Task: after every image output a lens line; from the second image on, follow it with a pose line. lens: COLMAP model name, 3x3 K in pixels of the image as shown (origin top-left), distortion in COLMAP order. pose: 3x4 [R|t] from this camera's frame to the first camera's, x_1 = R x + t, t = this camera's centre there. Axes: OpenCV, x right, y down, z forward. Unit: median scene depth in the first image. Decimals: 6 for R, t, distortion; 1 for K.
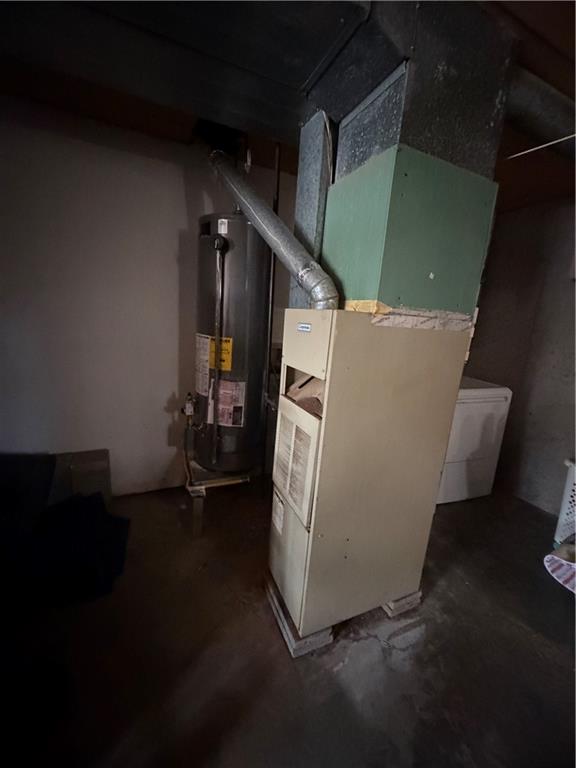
lens RADIAL K [[308.5, 0, 288.0], [0, 308.5, 378.6], [0, 0, 1]] dist [-0.001404, -0.000106]
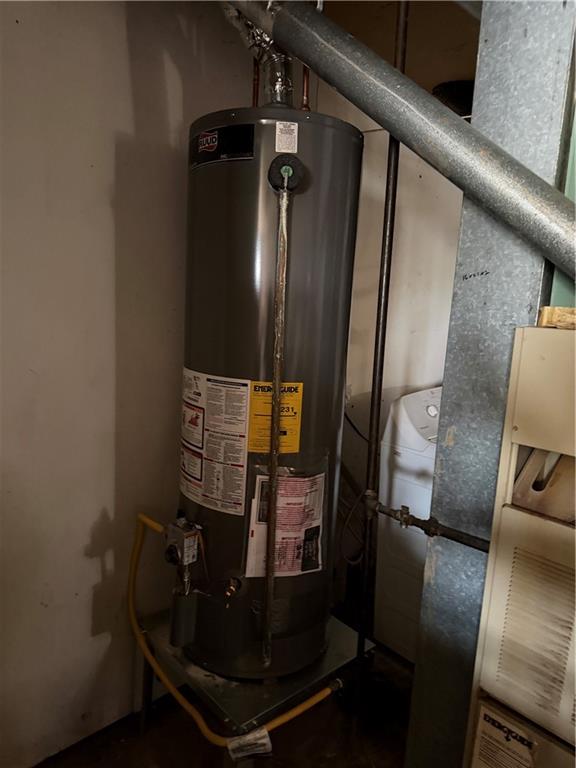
lens RADIAL K [[540.6, 0, 287.8], [0, 540.6, 388.3], [0, 0, 1]] dist [0.039522, -0.039960]
pose [[0.946597, -0.077288, 0.313020, -0.434998], [0.087995, 0.995916, -0.020200, -0.103555], [-0.310180, 0.046665, 0.949532, 0.241403]]
